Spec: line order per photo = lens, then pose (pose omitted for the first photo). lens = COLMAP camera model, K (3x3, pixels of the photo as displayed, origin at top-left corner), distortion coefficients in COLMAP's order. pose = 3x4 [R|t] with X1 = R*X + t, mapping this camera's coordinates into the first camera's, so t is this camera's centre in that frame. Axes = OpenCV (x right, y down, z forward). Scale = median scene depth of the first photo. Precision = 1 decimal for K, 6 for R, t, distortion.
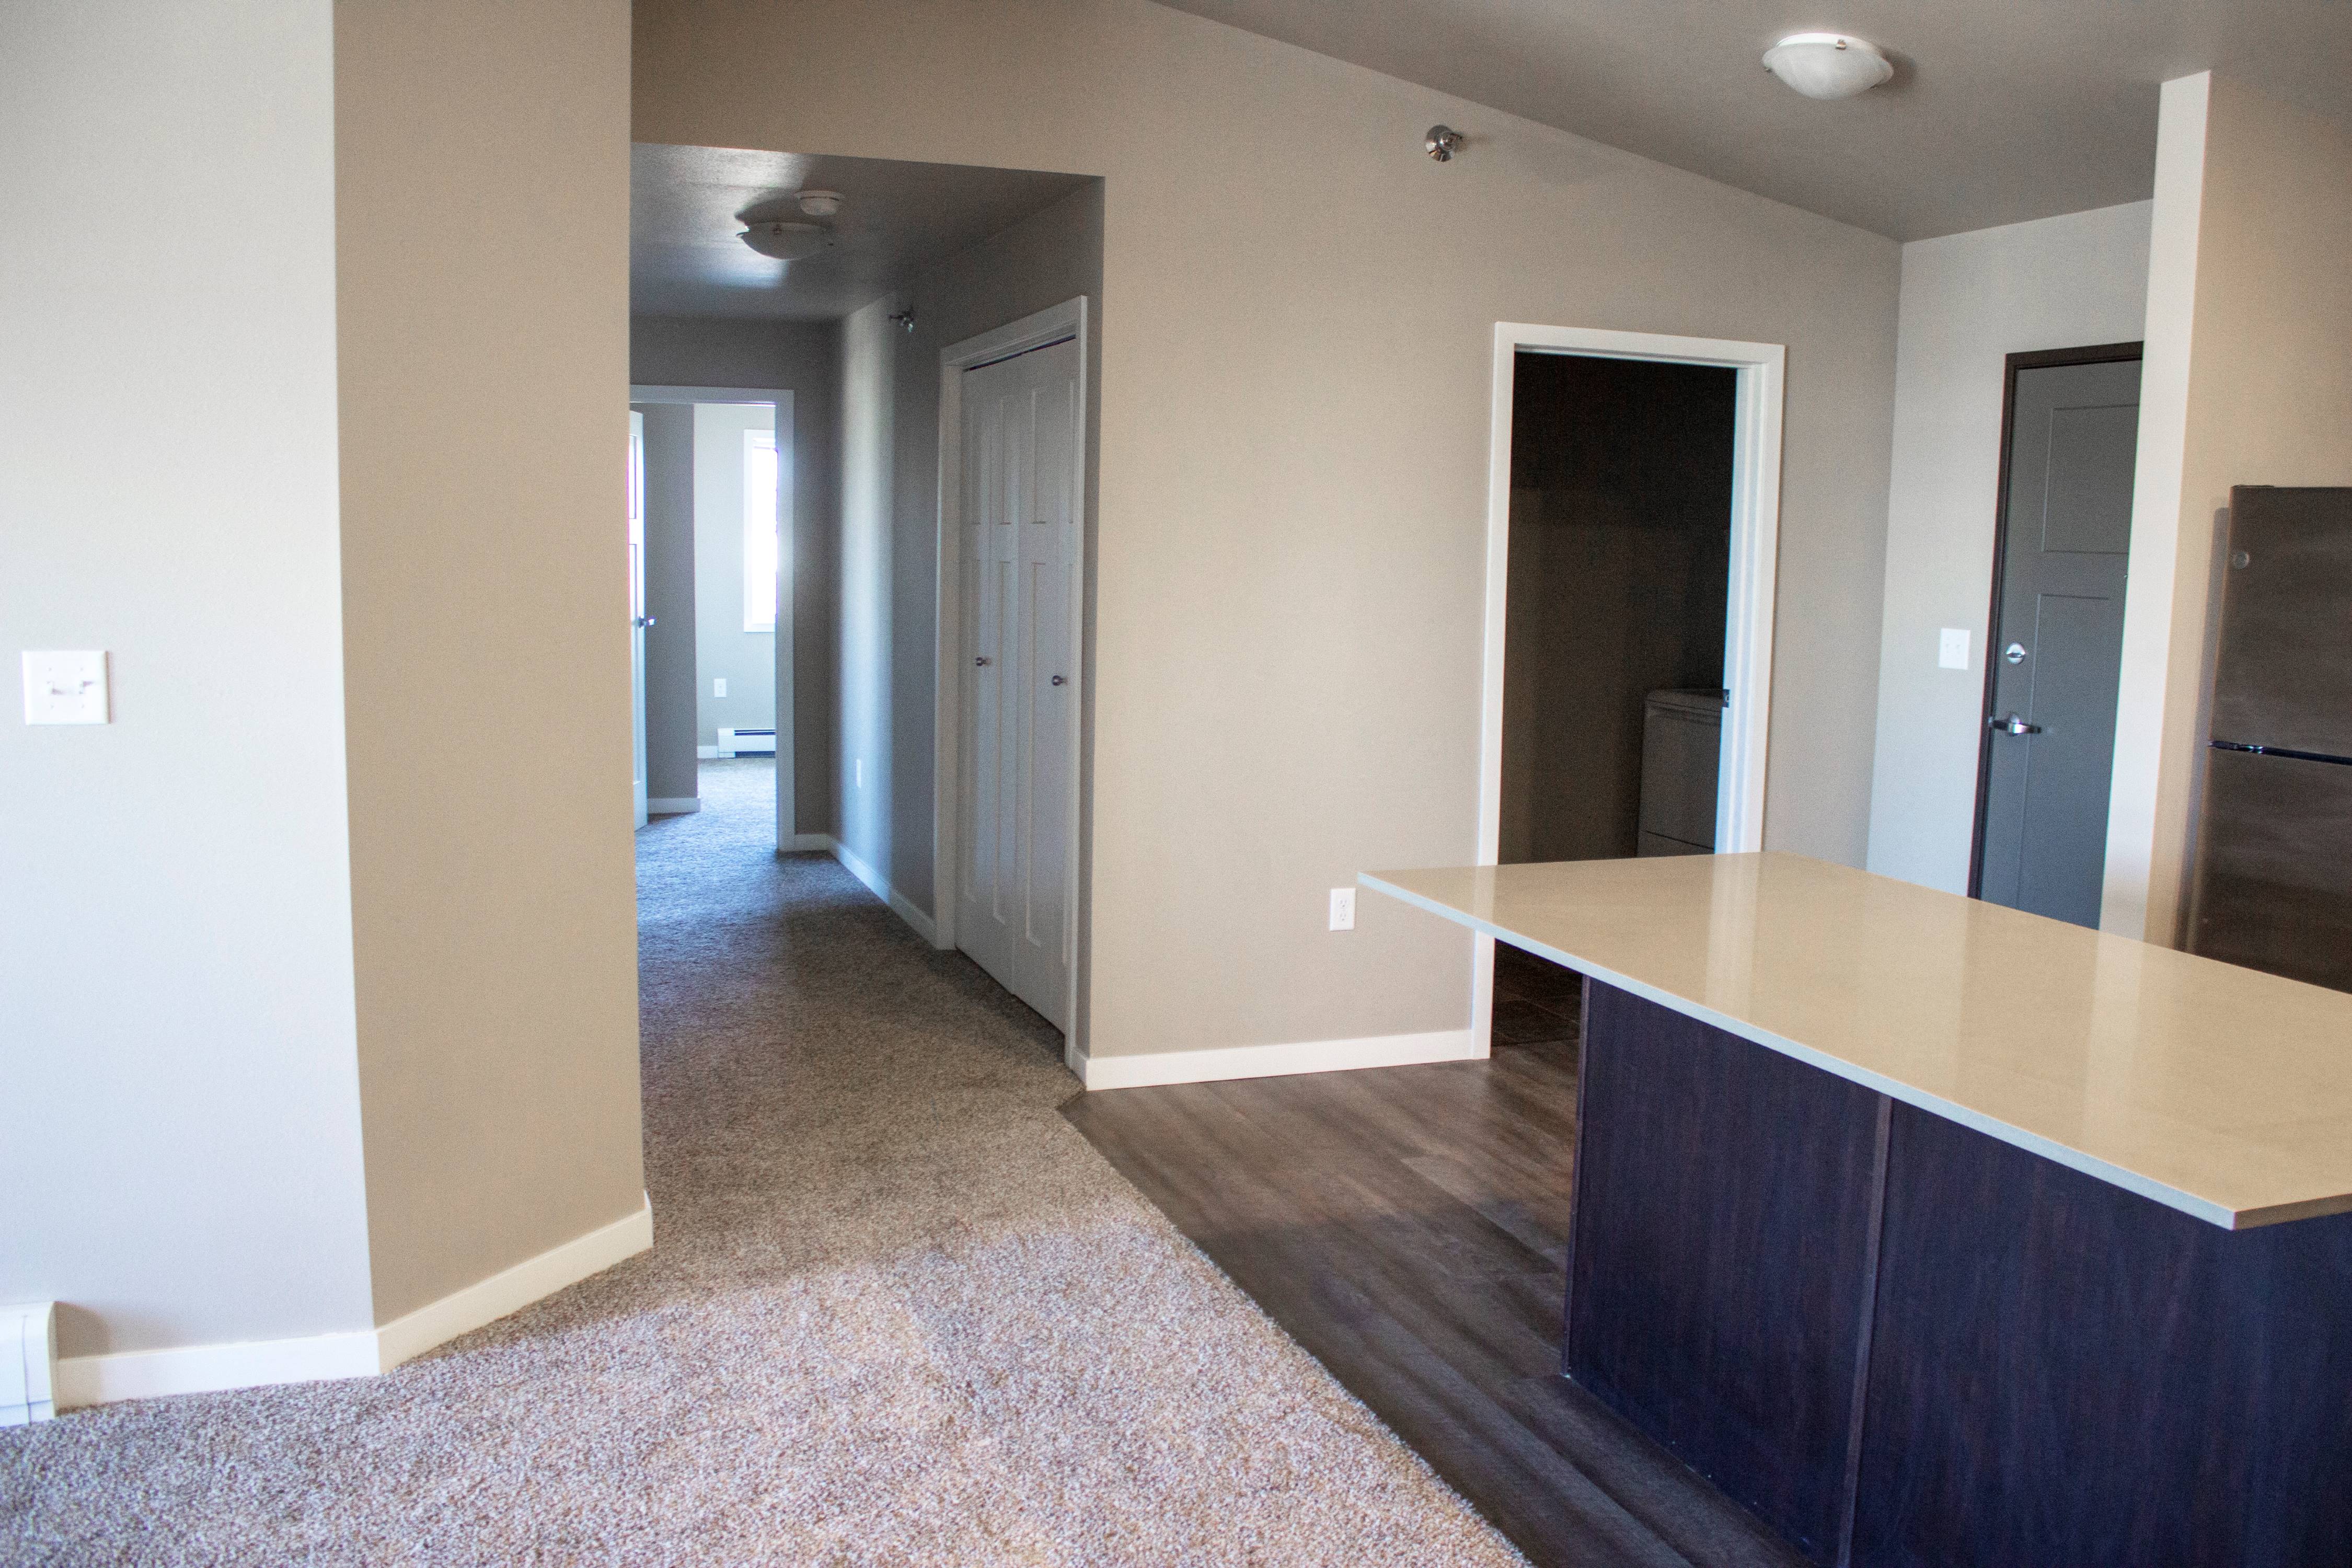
lens RADIAL K [[1945.1, 0, 1180.6], [0, 1945.1, 805.4], [0, 0, 1]] dist [-0.104816, 0.041441]
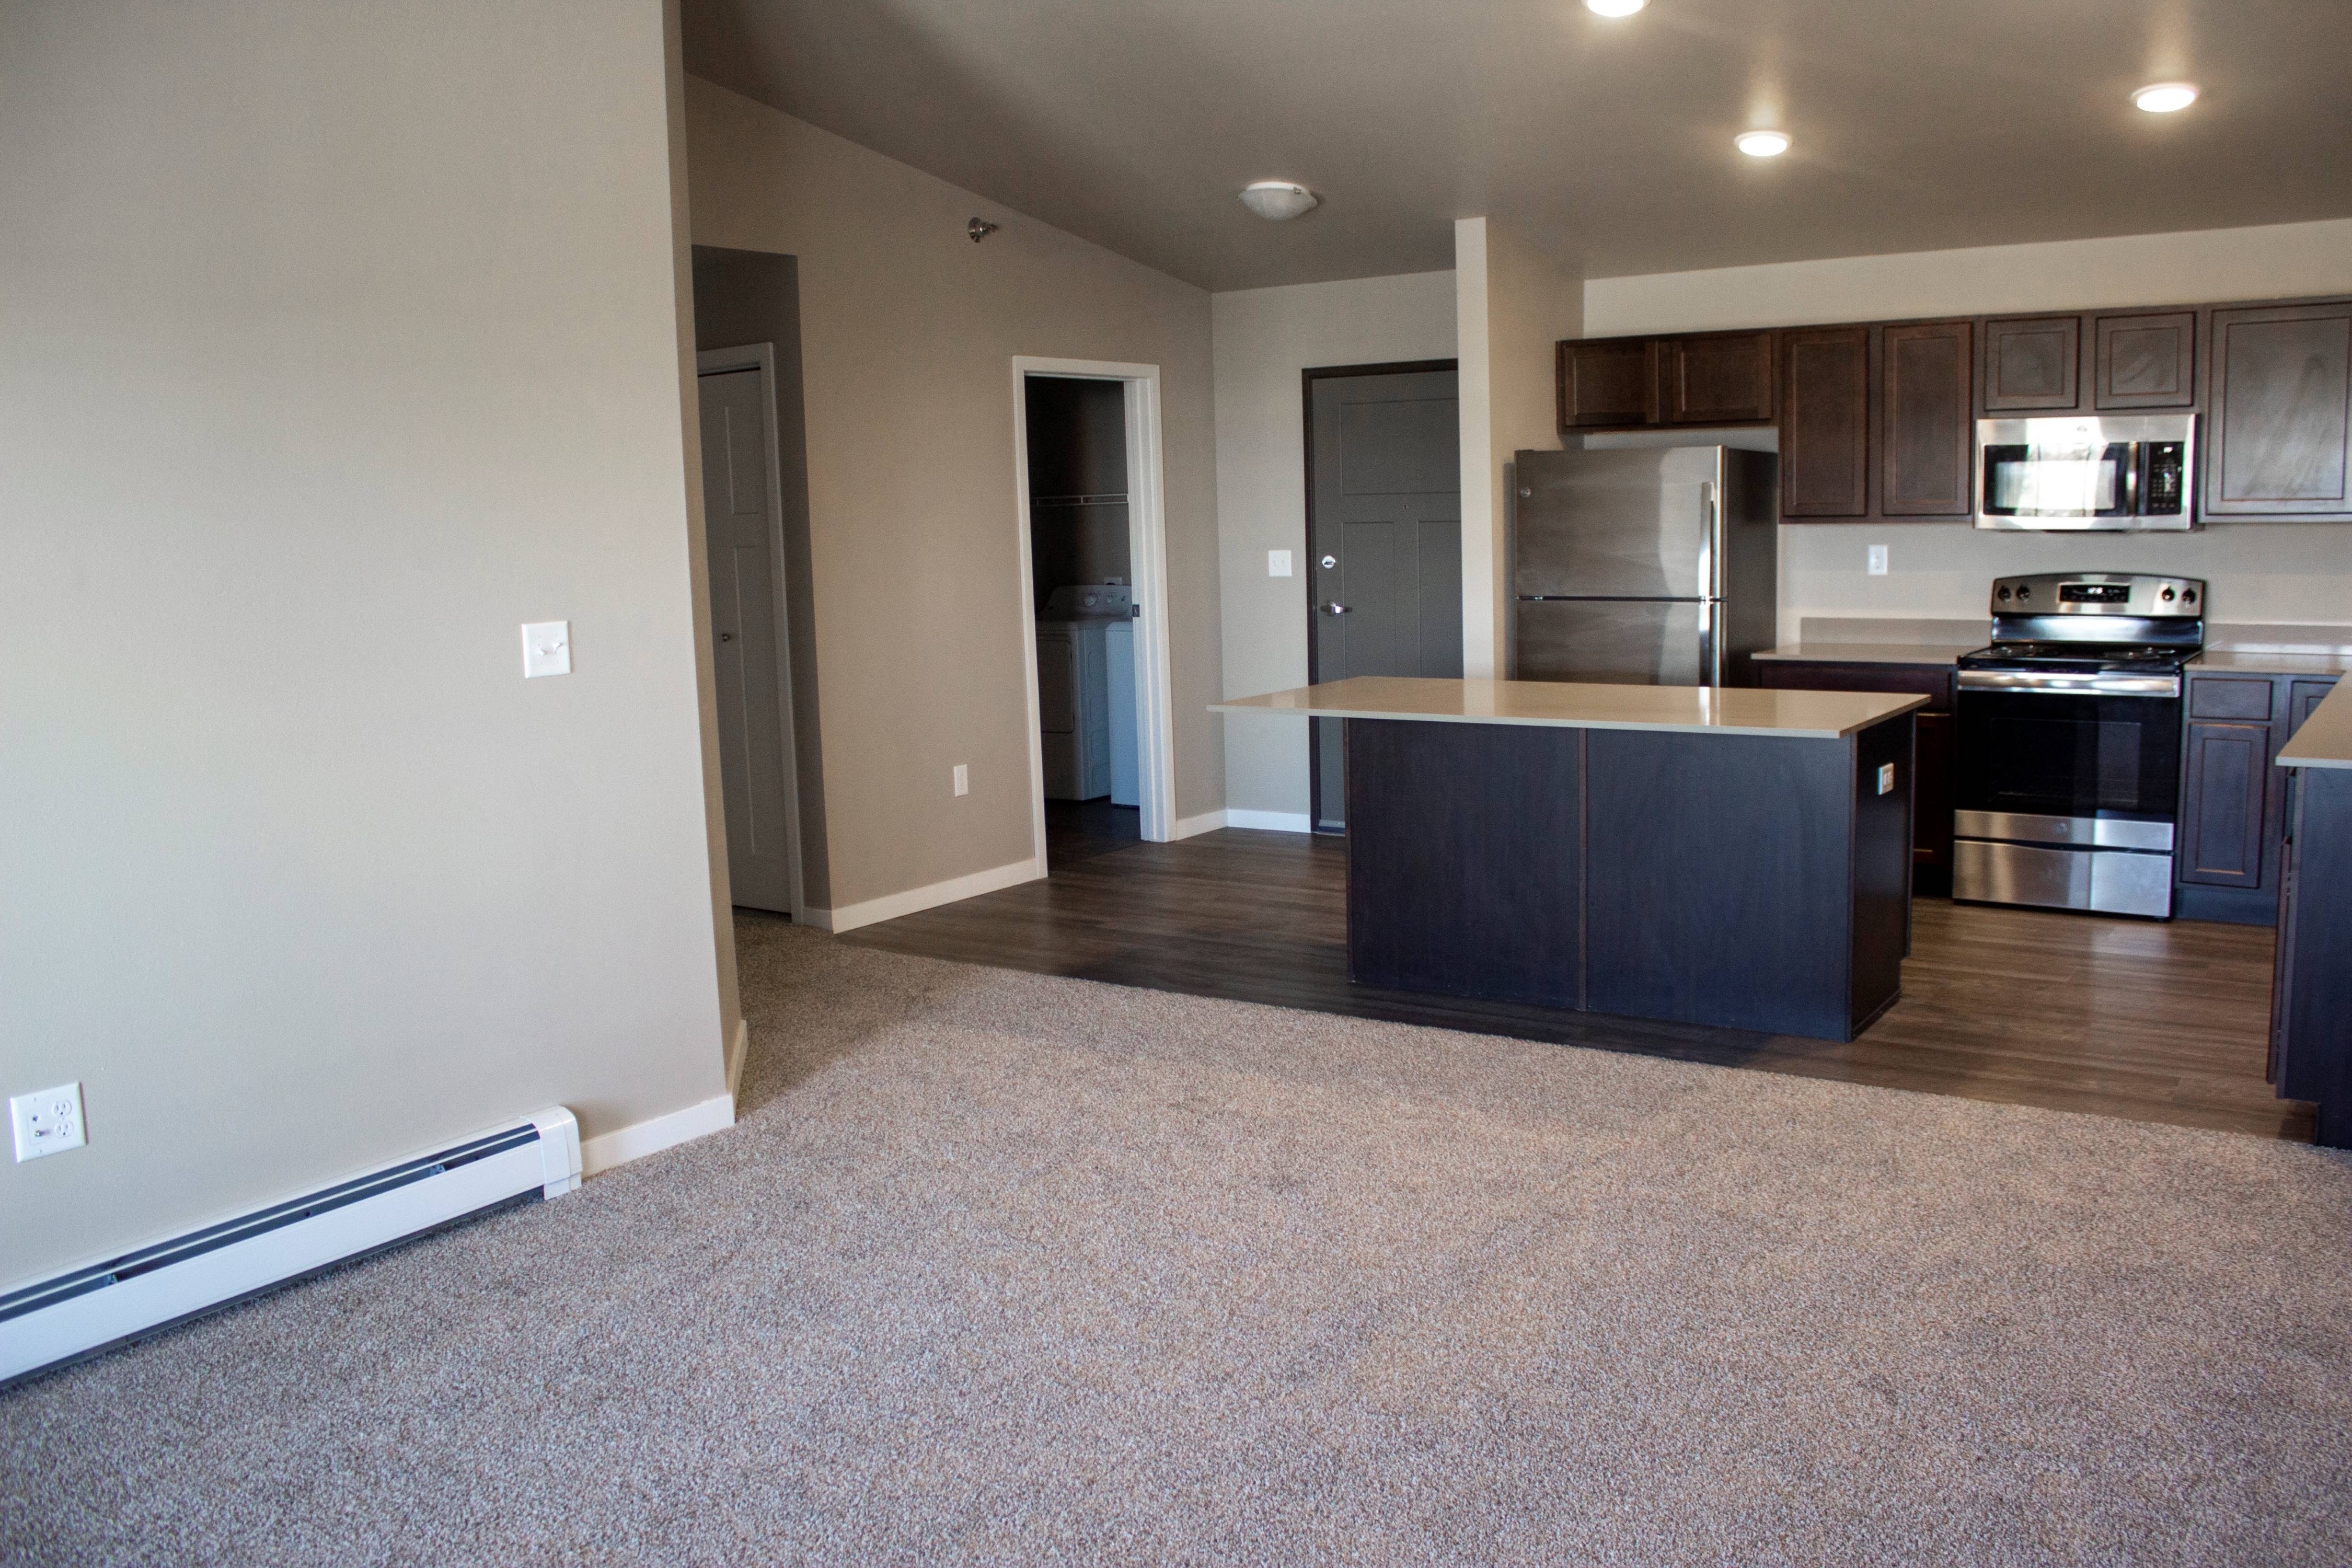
lens RADIAL K [[1945.1, 0, 1172.6], [0, 1945.1, 780.2], [0, 0, 1]] dist [-0.104816, 0.041441]
pose [[0.823689, -0.127225, 0.552585, -0.583403], [0.128914, 0.991002, 0.036003, 0.023670], [-0.552194, 0.041581, 0.832678, -0.245560]]
